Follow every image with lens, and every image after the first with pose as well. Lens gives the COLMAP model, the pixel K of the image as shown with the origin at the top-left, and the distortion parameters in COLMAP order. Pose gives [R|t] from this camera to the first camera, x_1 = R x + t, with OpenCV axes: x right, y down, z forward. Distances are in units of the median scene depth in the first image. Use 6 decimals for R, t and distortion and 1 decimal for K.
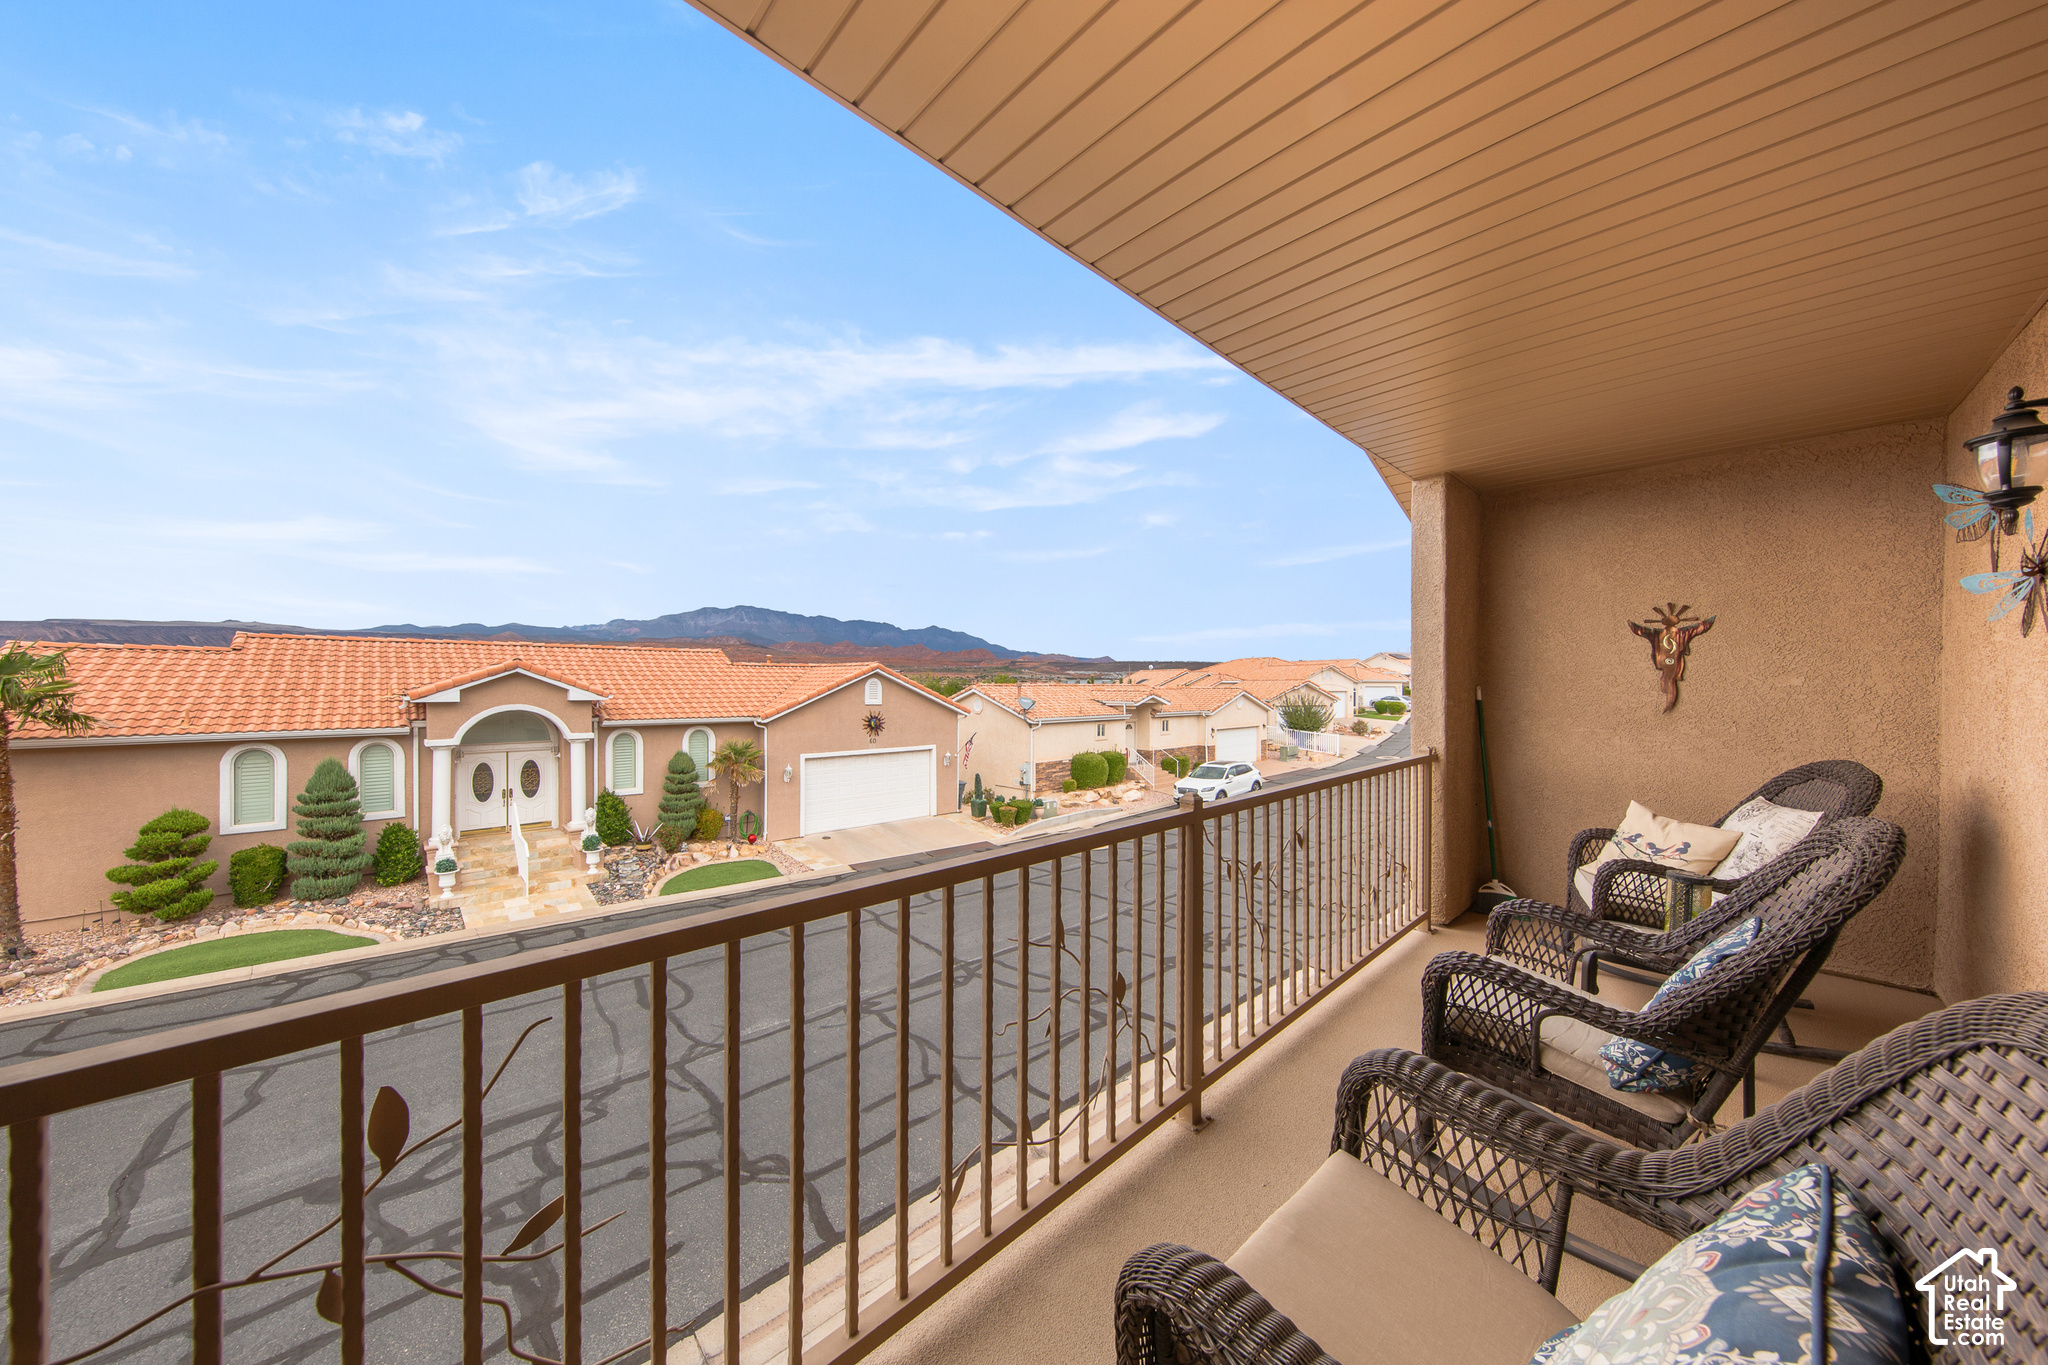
lens RADIAL K [[680.0, 0, 1023.6], [0, 680.0, 690.4], [0, 0, 1]] dist [0.005948, 0.000205]
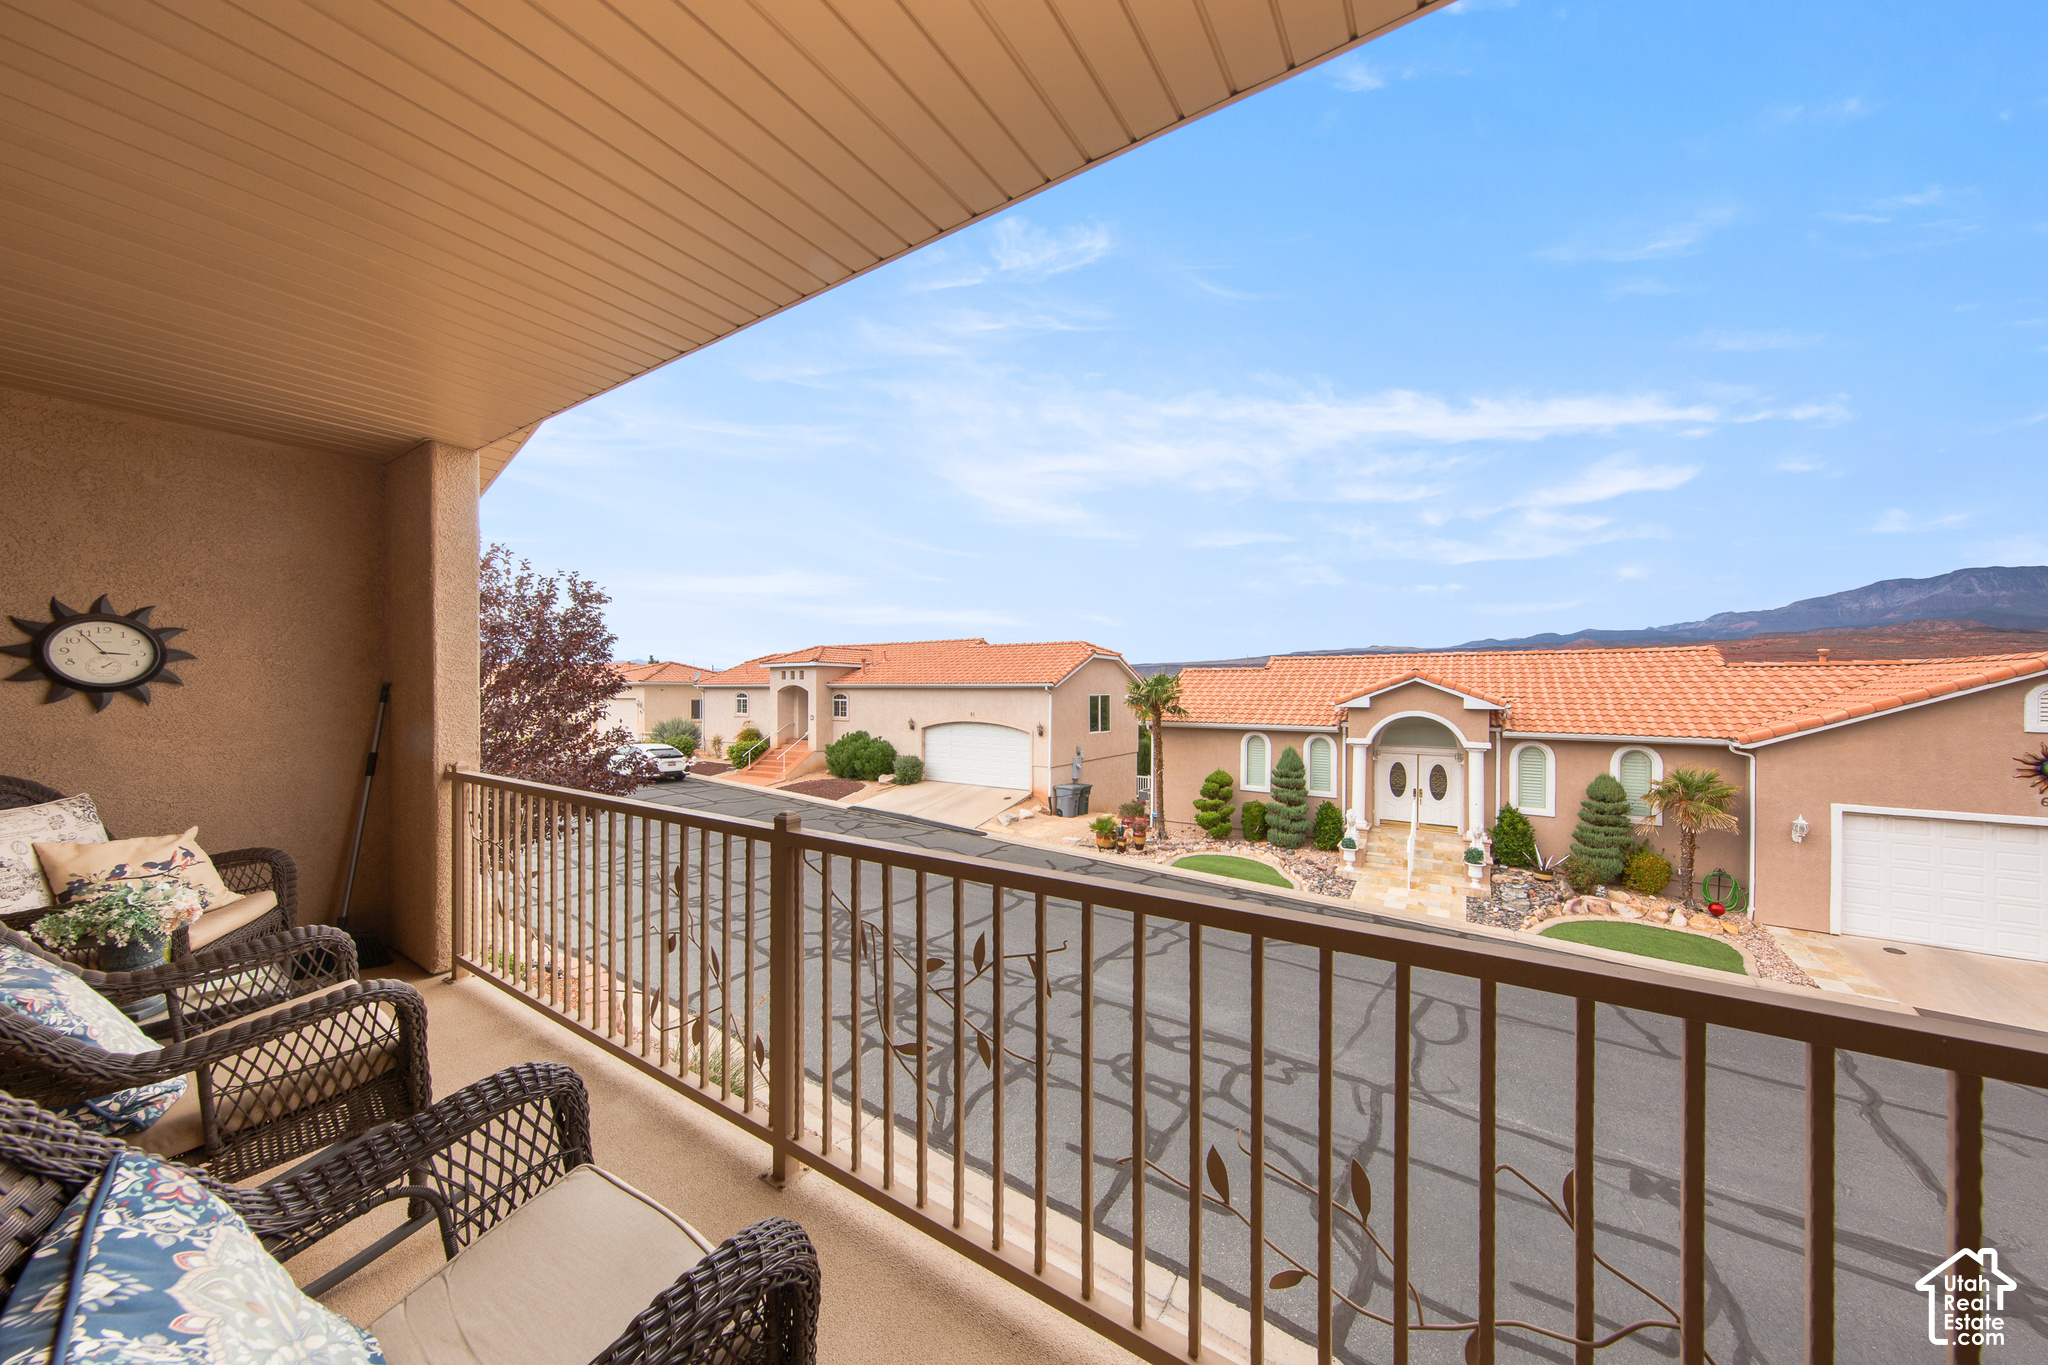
lens RADIAL K [[680.0, 0, 1027.5], [0, 680.0, 688.7], [0, 0, 1]] dist [0.005948, 0.000205]
pose [[0.220225, -0.002766, -0.975445, 0.179746], [-0.011751, 0.999916, -0.005488, -0.001740], [0.975378, 0.012671, 0.220174, 0.165476]]
